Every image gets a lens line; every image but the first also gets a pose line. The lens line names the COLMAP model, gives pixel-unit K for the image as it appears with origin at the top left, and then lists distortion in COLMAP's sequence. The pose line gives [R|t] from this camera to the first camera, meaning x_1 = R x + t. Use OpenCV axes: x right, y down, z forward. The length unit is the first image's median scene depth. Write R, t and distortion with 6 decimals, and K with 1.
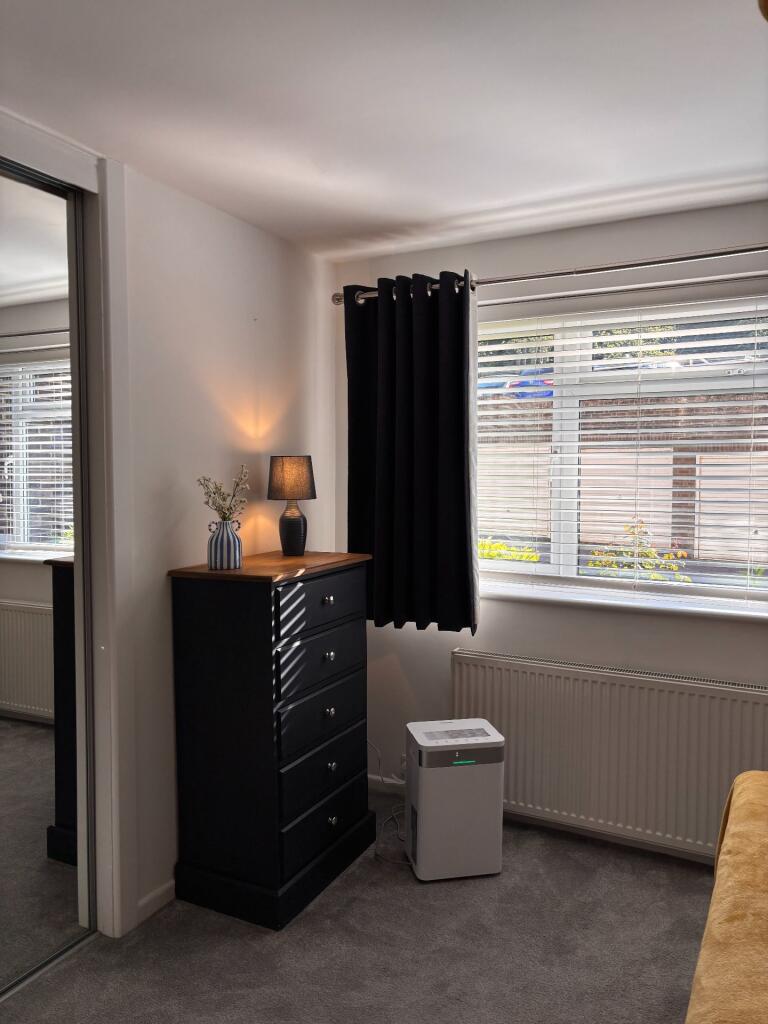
lens RADIAL K [[766.2, 0, 385.3], [0, 766.2, 503.6], [0, 0, 1]] dist [0.057289, -0.068722]
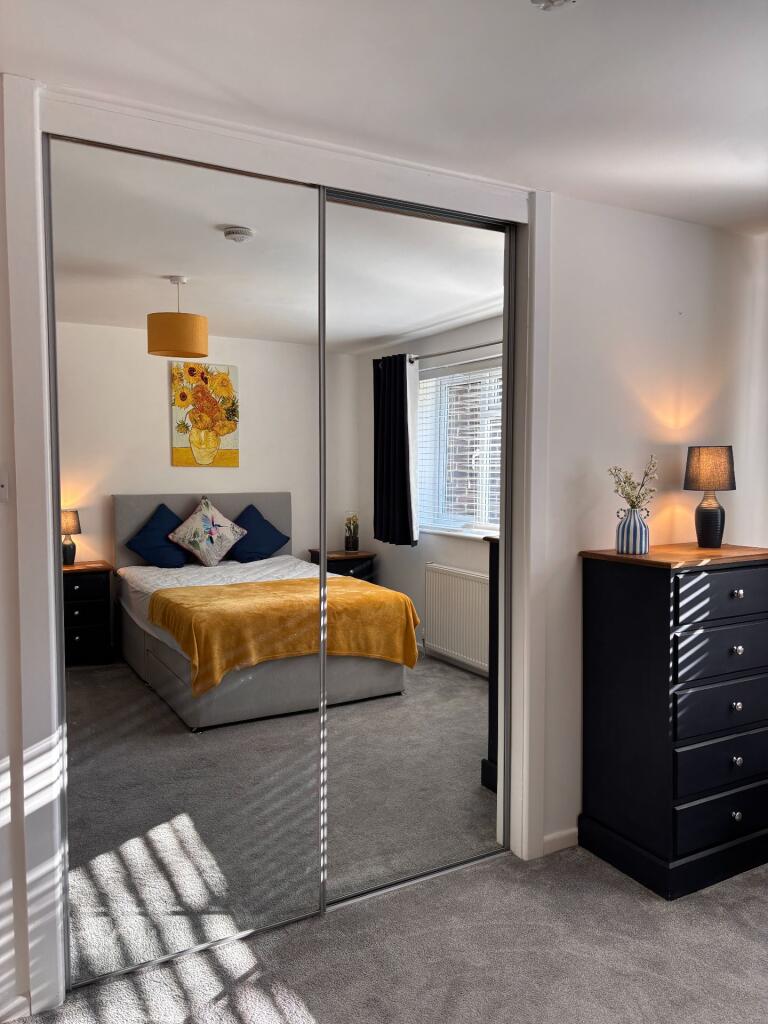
lens RADIAL K [[768.8, 0, 386.6], [0, 768.8, 517.9], [0, 0, 1]] dist [0.055066, -0.060321]
pose [[0.826254, 0.041721, -0.561750, 0.112298], [-0.025806, 0.999010, 0.036240, 0.005550], [0.562706, -0.015447, 0.826513, -0.073901]]
